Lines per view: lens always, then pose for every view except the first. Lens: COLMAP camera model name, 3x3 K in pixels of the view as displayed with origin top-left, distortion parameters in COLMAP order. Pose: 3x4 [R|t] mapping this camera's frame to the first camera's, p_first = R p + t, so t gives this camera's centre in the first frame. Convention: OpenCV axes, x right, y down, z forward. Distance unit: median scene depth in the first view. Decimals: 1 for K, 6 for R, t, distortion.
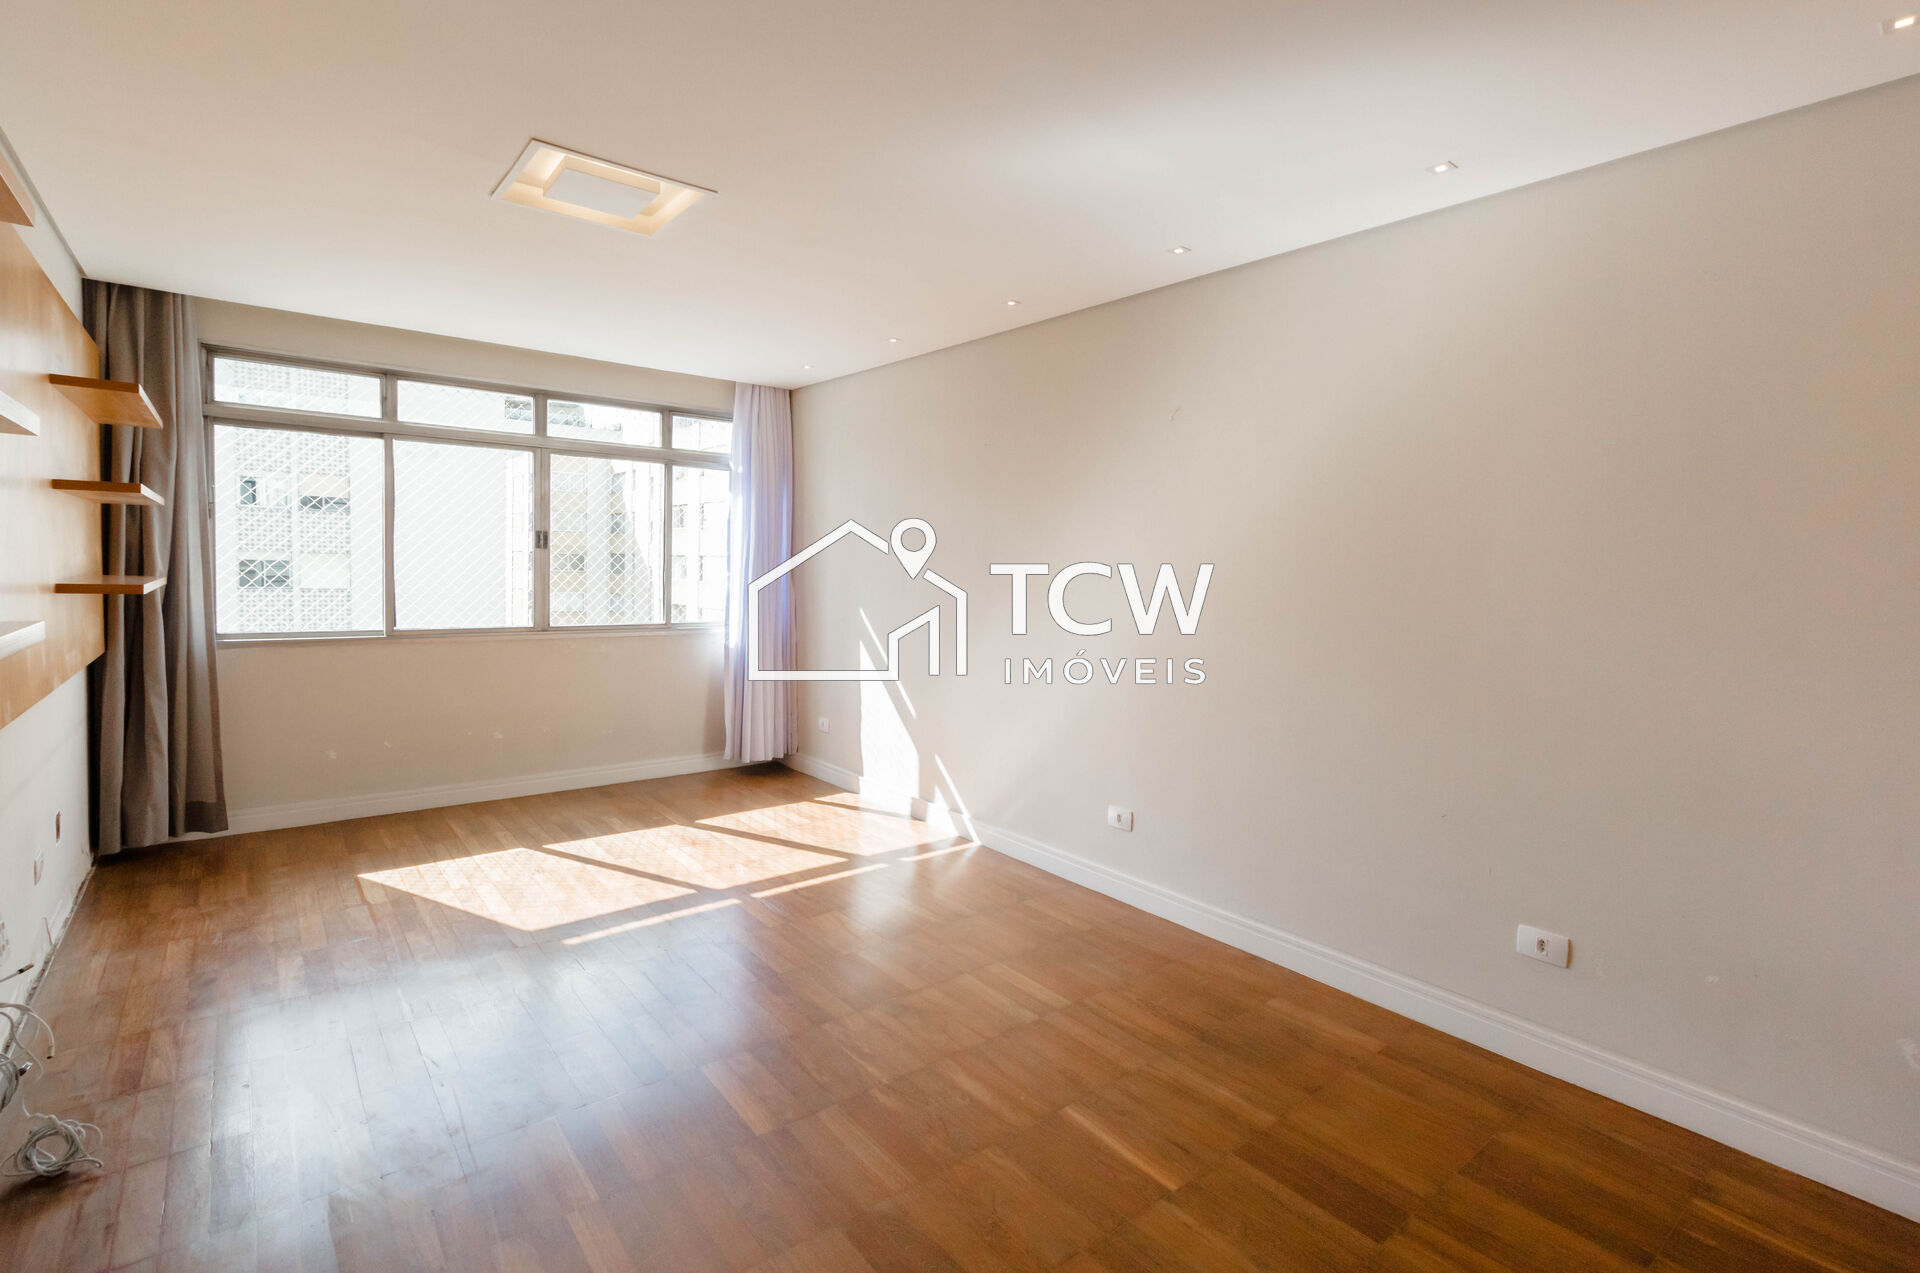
lens RADIAL K [[890.4, 0, 965.7], [0, 890.4, 602.7], [0, 0, 1]] dist [0.002456, -0.000123]
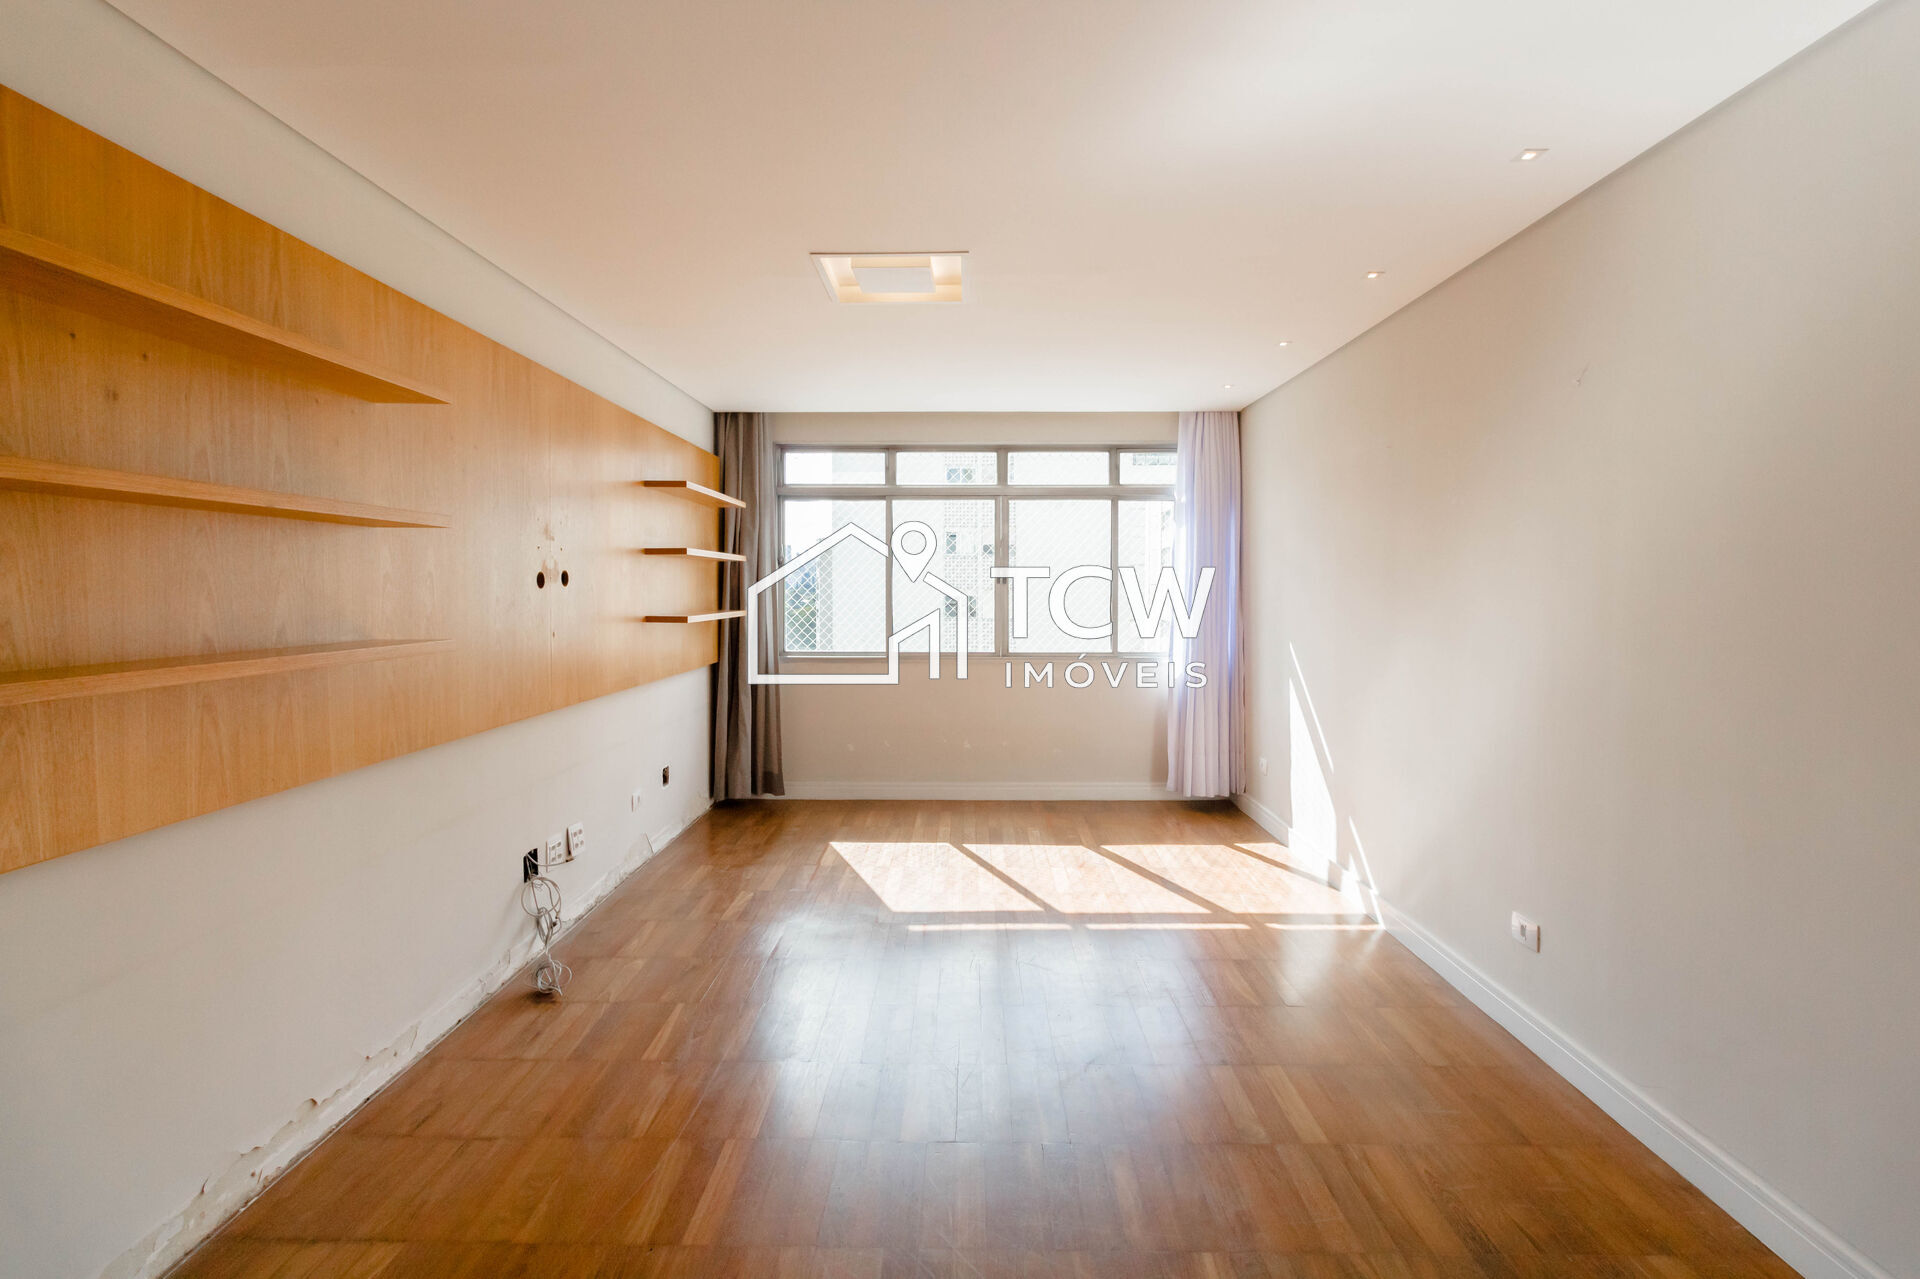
lens RADIAL K [[890.4, 0, 965.7], [0, 890.4, 605.7], [0, 0, 1]] dist [0.002456, -0.000123]
pose [[0.769730, -0.008997, -0.638306, 0.245481], [-0.010083, 0.999605, -0.026249, -0.002746], [0.638290, 0.026640, 0.769335, 0.109668]]
